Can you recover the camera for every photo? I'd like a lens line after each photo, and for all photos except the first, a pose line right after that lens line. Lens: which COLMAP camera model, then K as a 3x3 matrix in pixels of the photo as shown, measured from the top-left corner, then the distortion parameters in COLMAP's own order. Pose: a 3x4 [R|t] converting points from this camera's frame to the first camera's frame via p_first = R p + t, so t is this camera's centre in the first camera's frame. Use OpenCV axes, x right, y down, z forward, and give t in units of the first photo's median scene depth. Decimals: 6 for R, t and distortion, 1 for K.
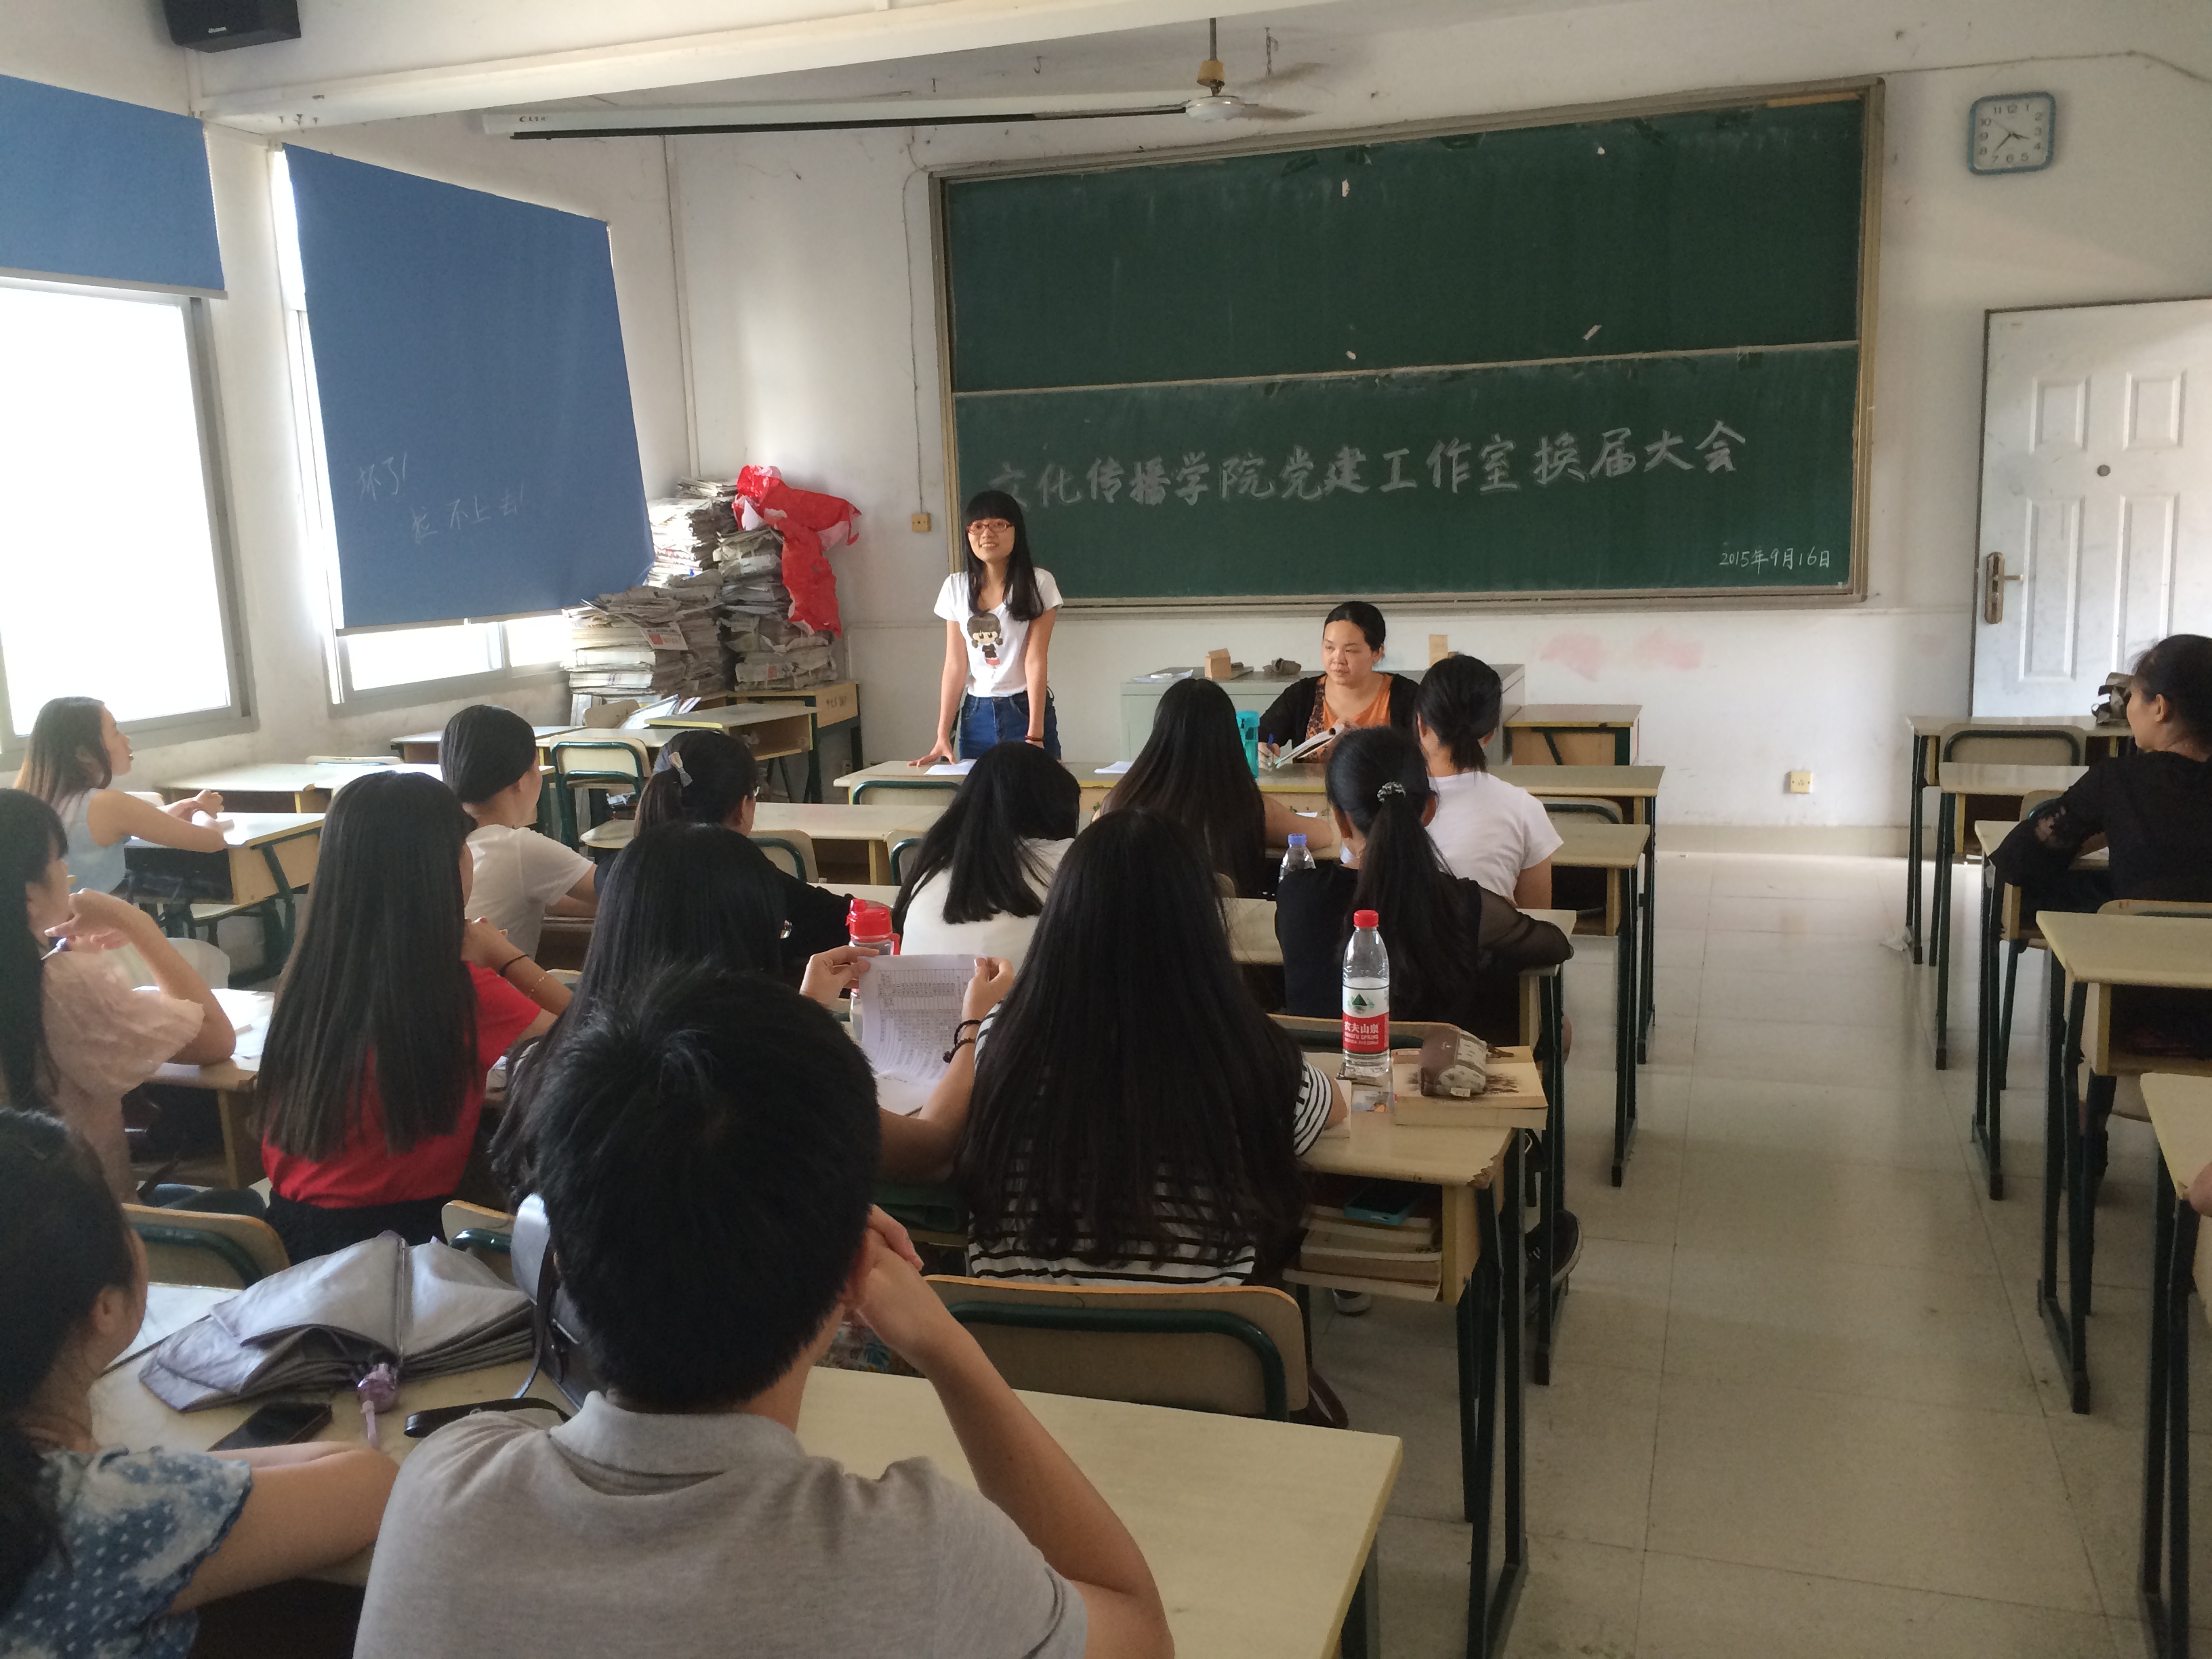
lens RADIAL K [[1896.8, 0, 1107.3], [0, 1896.8, 830.0], [0, 0, 1]] dist [0.064727, -0.032354]
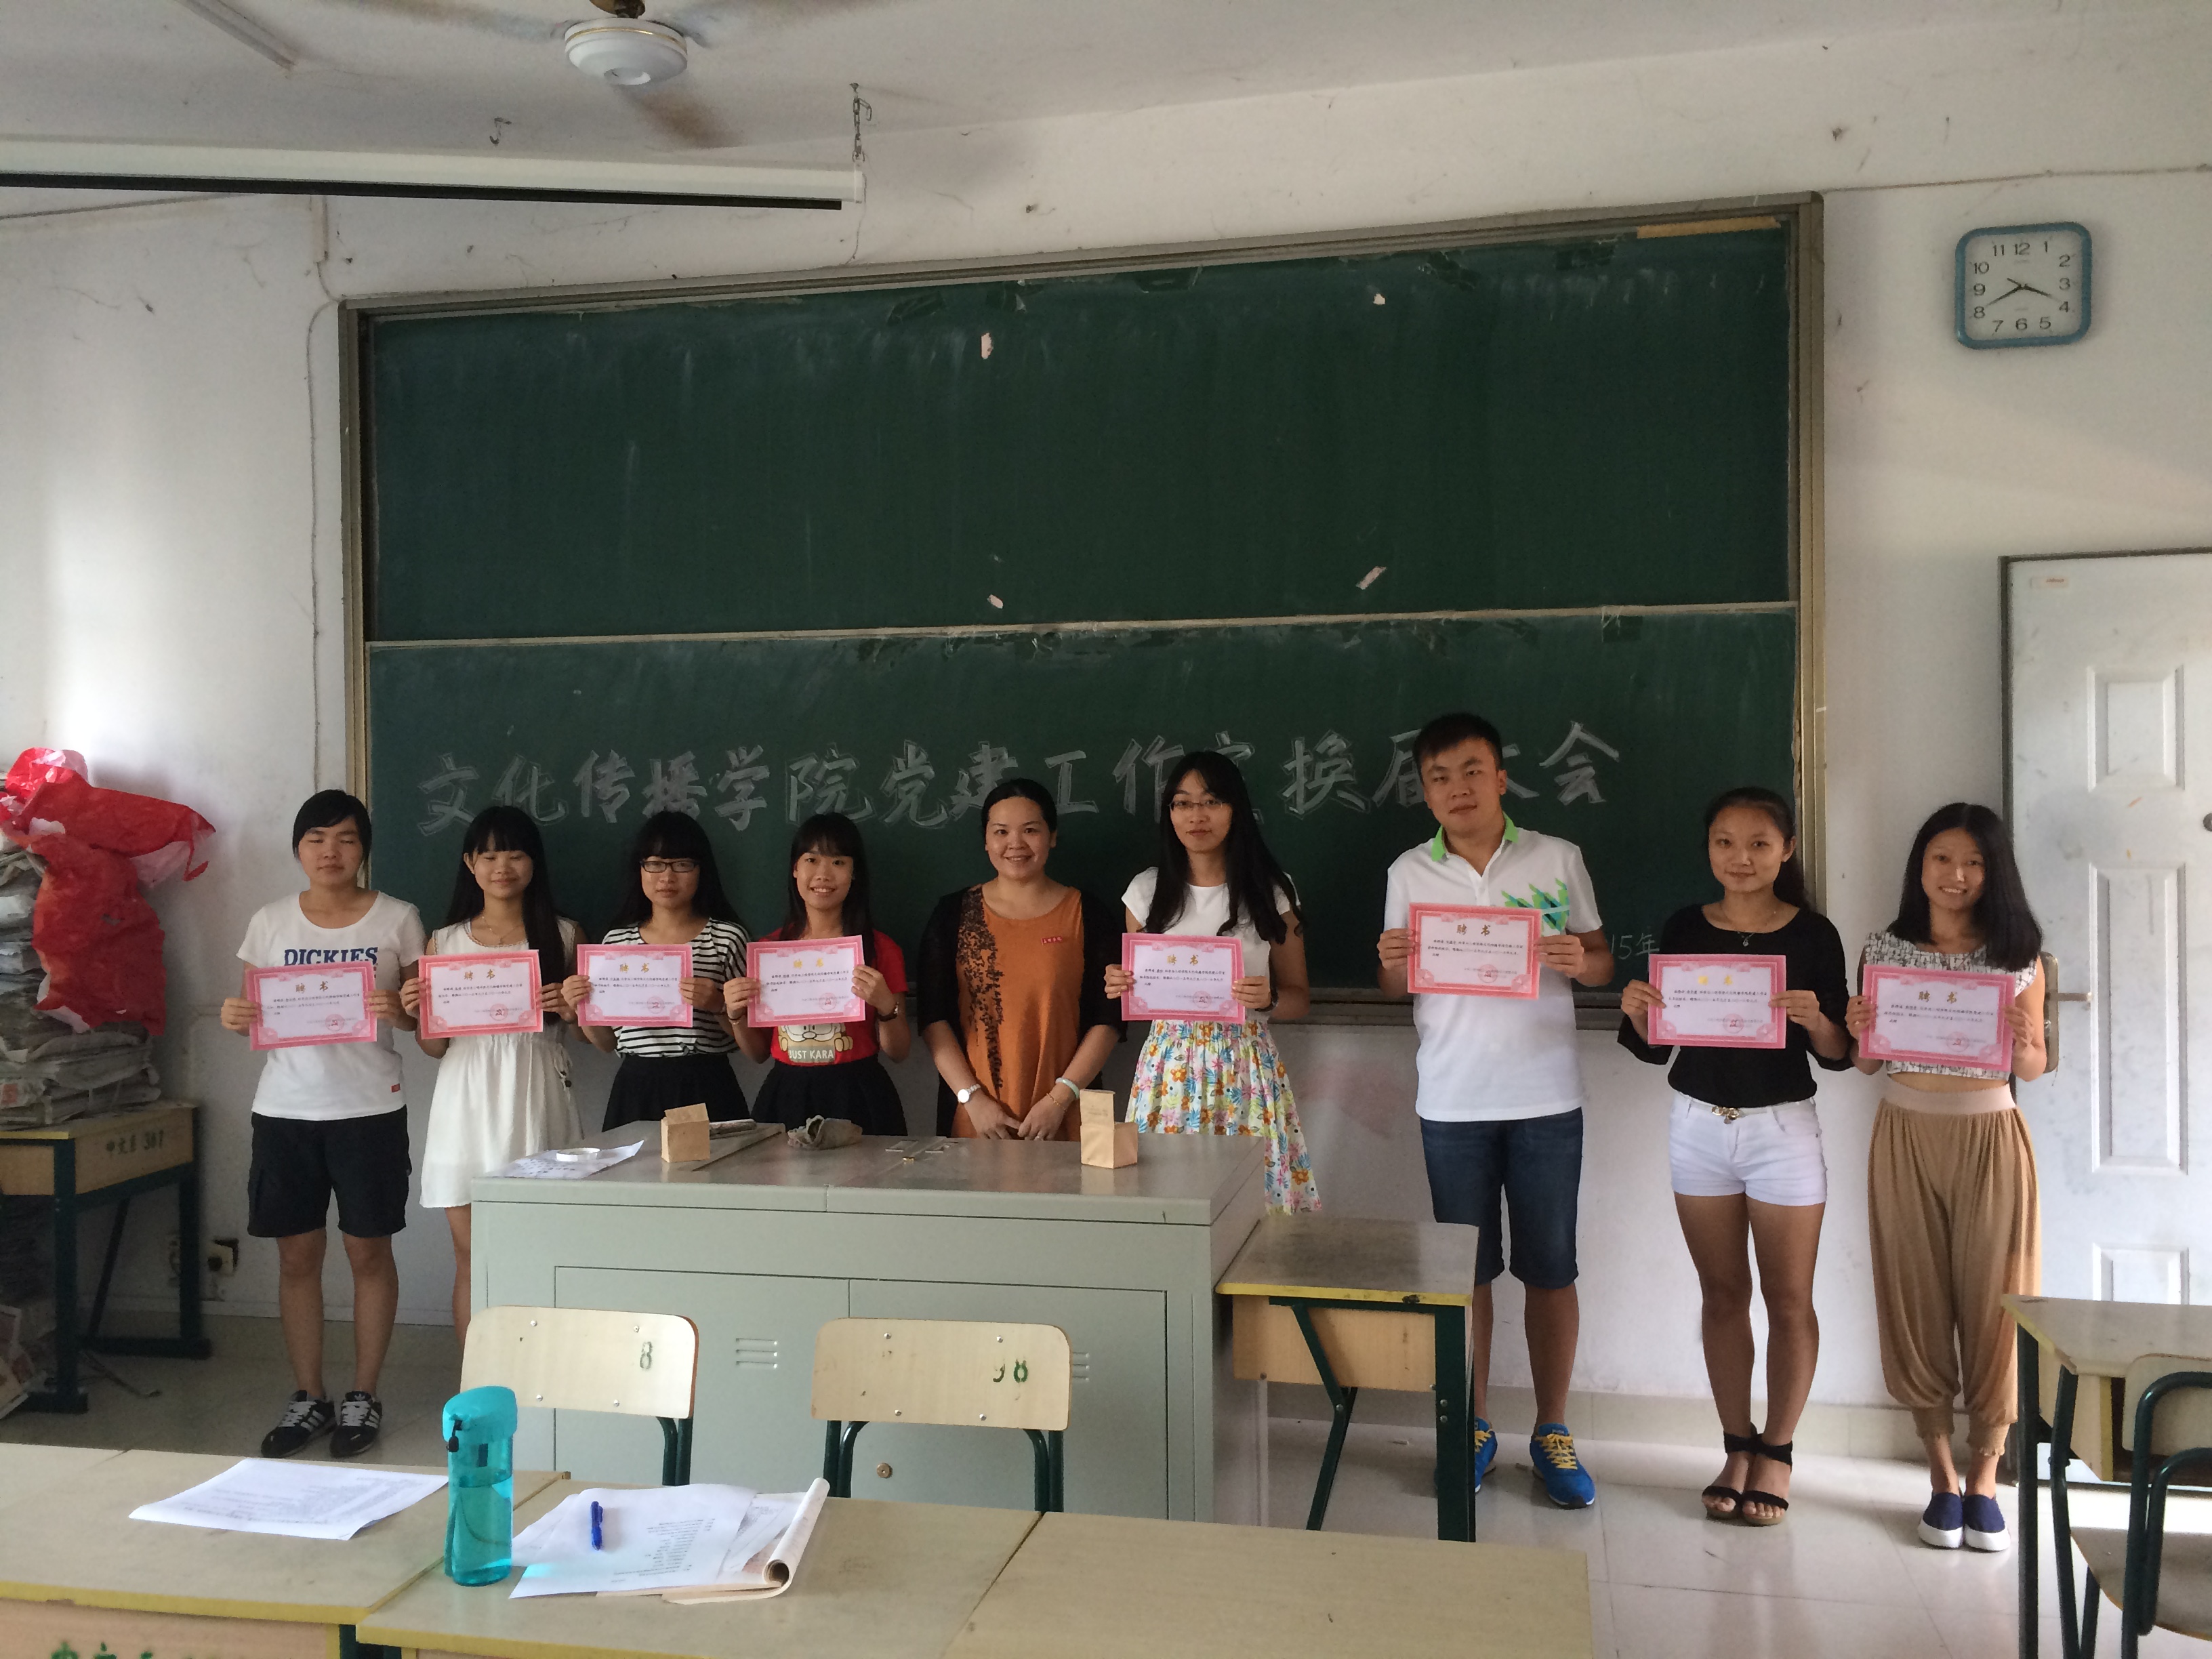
lens RADIAL K [[1896.8, 0, 1115.0], [0, 1896.8, 828.2], [0, 0, 1]] dist [0.064727, -0.032354]
pose [[0.993802, 0.026542, 0.107947, 0.104006], [-0.008093, 0.985775, -0.167876, -0.073900], [-0.110867, 0.165962, 0.979880, 0.408849]]
